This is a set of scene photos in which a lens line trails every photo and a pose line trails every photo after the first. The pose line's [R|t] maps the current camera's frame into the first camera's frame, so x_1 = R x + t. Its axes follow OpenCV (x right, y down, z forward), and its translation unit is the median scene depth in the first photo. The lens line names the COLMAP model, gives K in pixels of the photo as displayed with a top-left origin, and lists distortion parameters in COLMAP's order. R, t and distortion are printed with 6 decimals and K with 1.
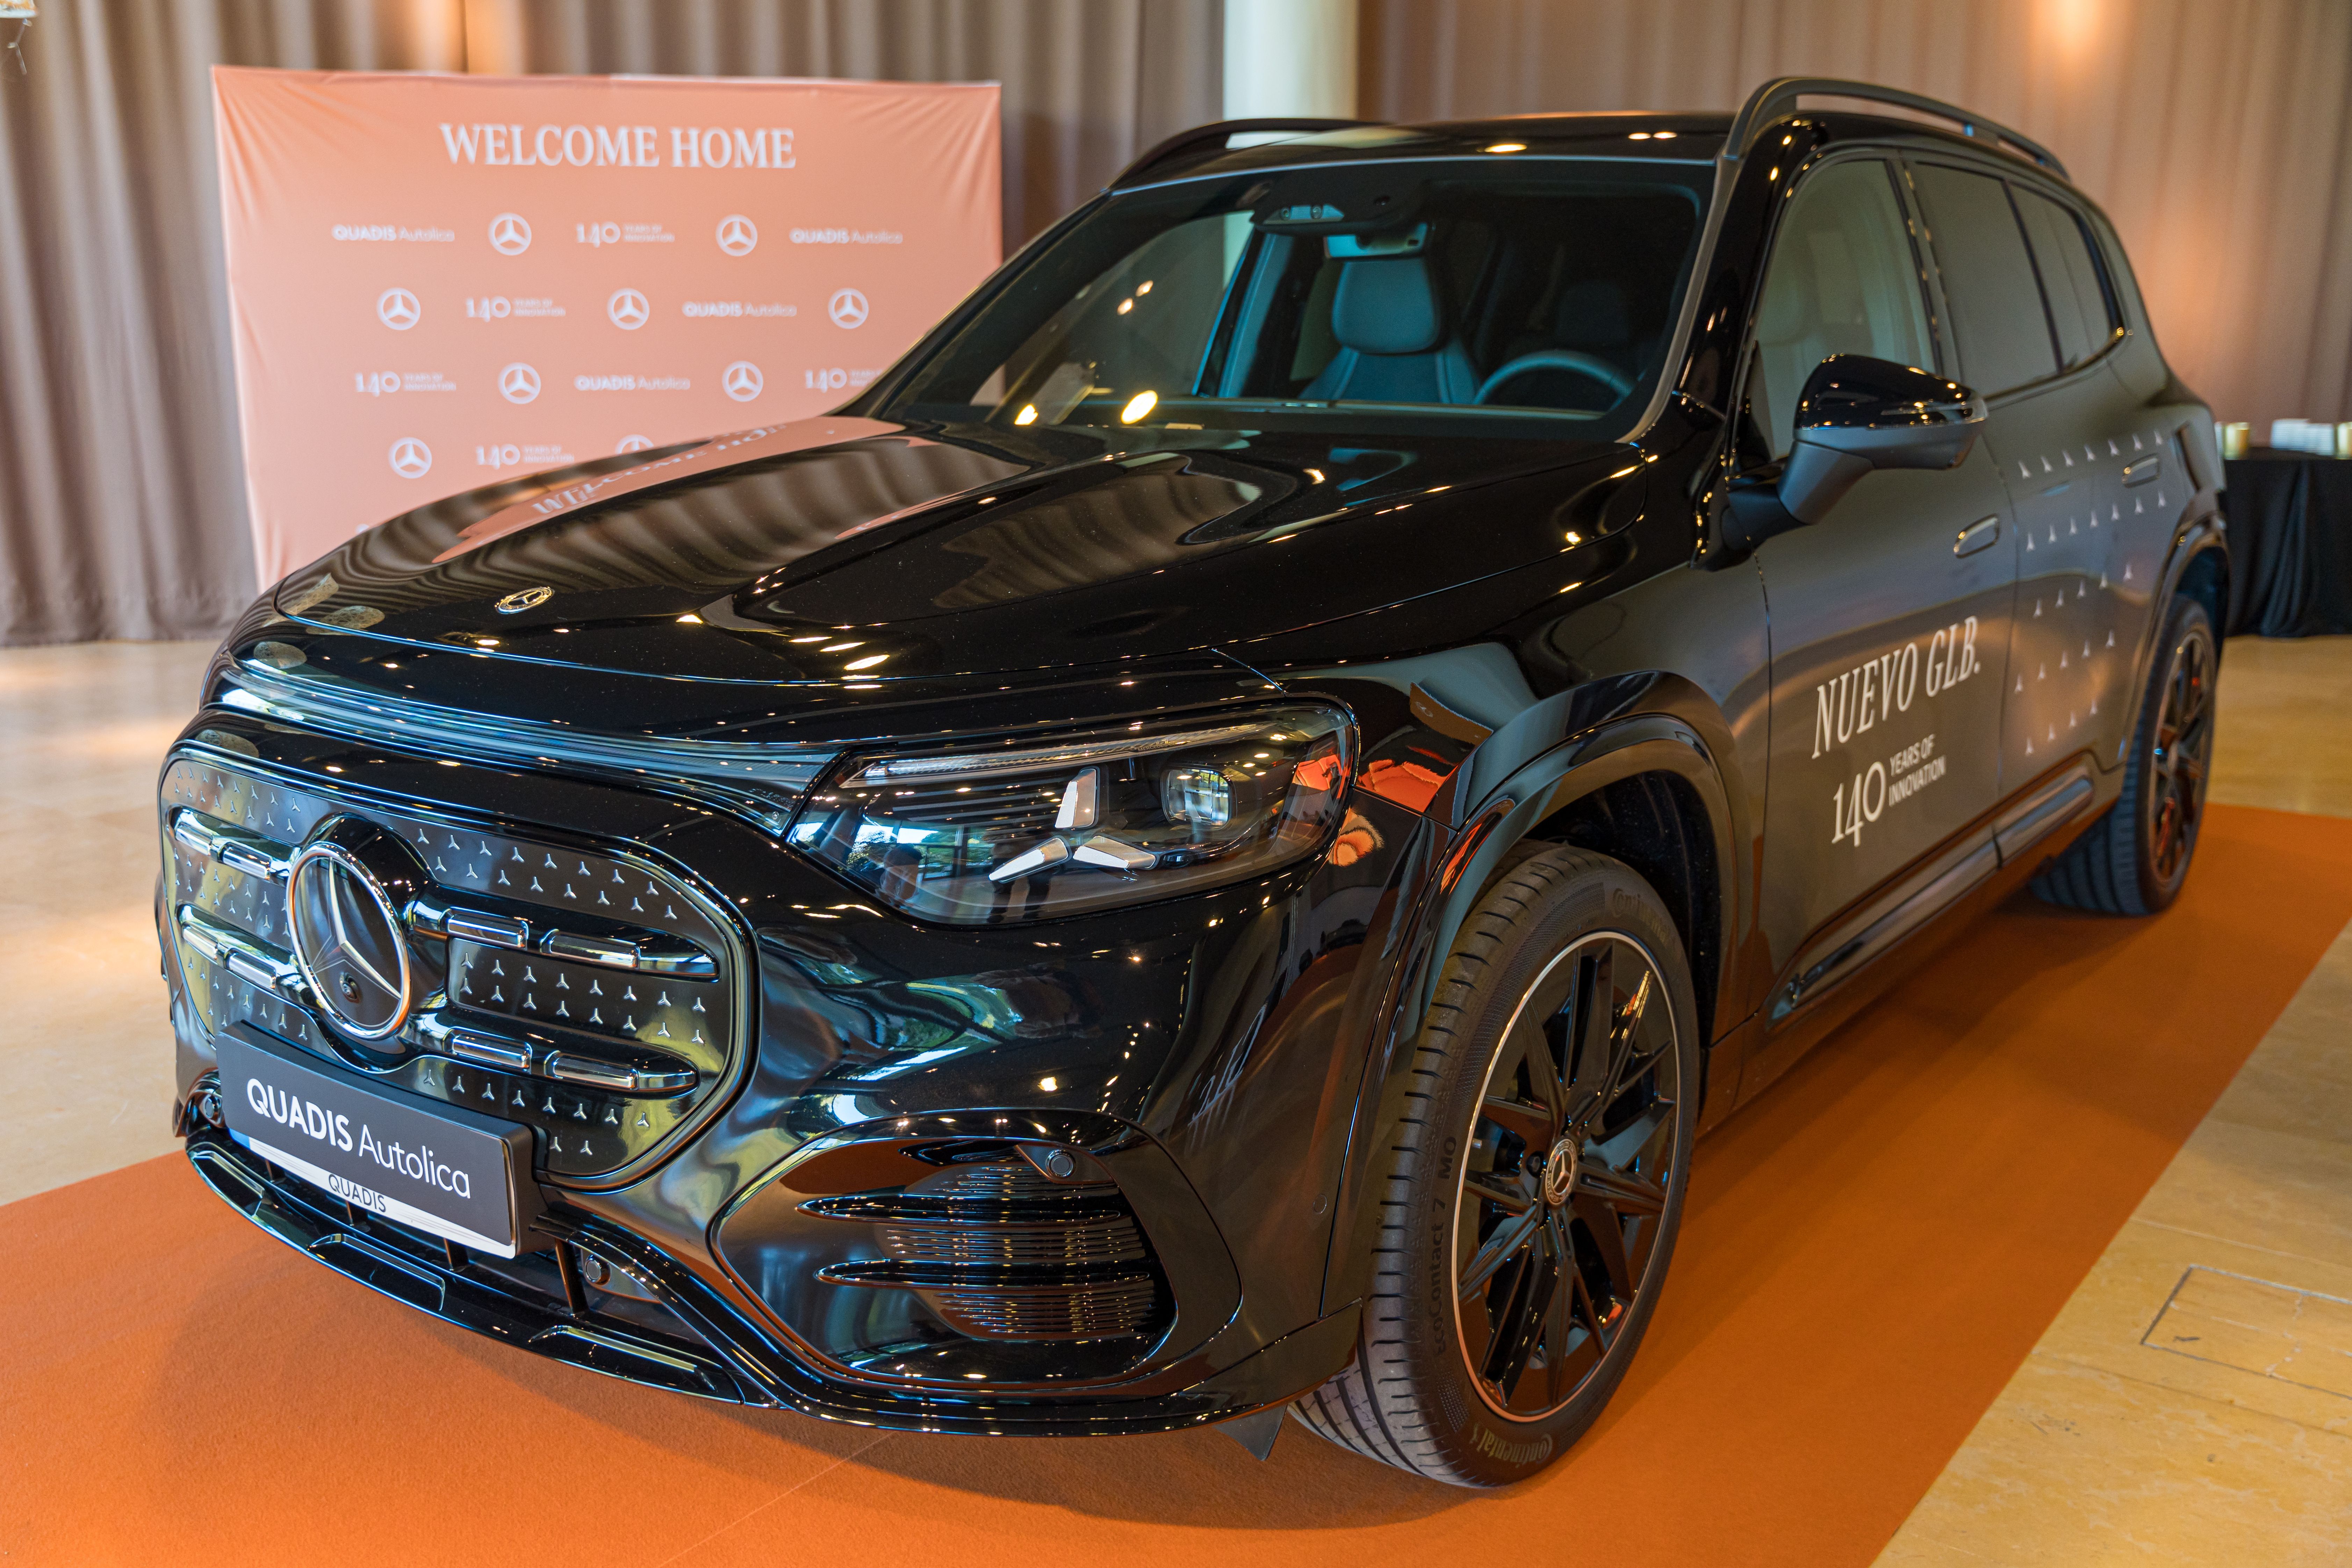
lens RADIAL K [[2266.5, 0, 1058.2], [0, 2266.5, 781.4], [0, 0, 1]] dist [-0.000725, 0.002457]
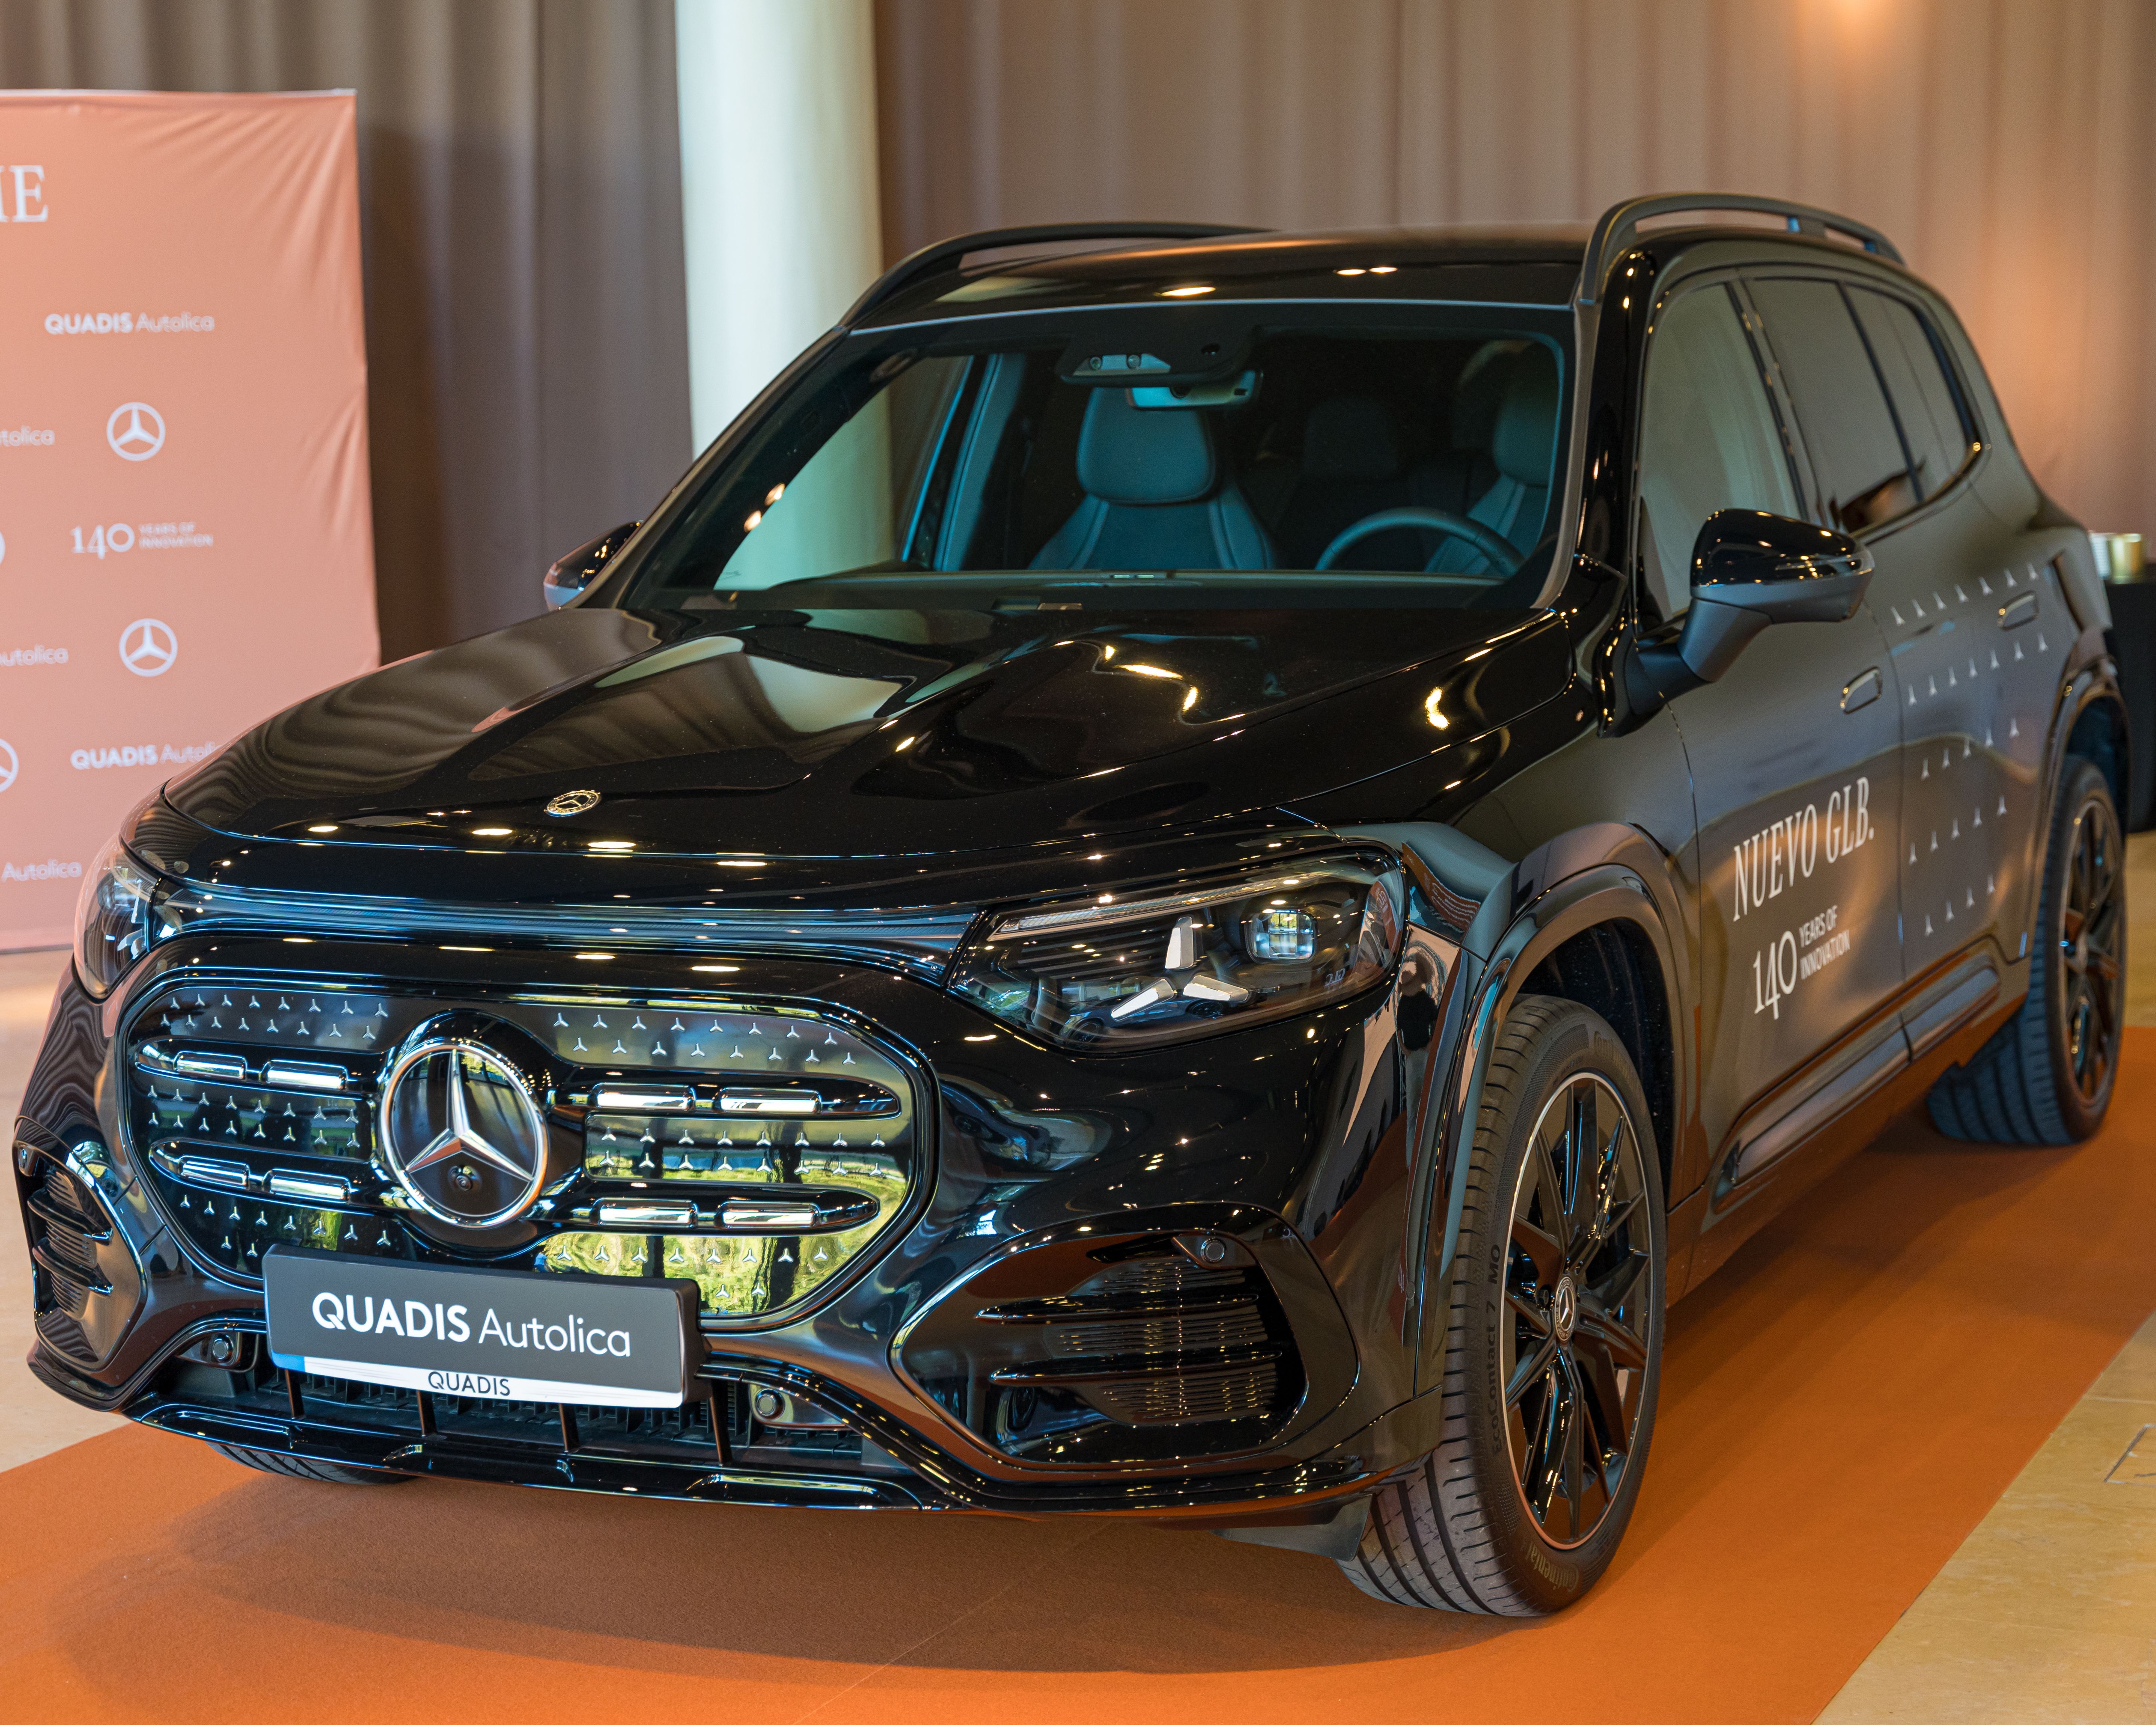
lens RADIAL K [[3904.6, 0, 1024.3], [0, 3904.6, 820.6], [0, 0, 1]] dist [0.065832, -0.132407]
pose [[0.979554, -0.048011, 0.195369, -0.263182], [0.066054, 0.994024, -0.086907, 0.065693], [-0.190029, 0.098035, 0.976872, -0.529068]]
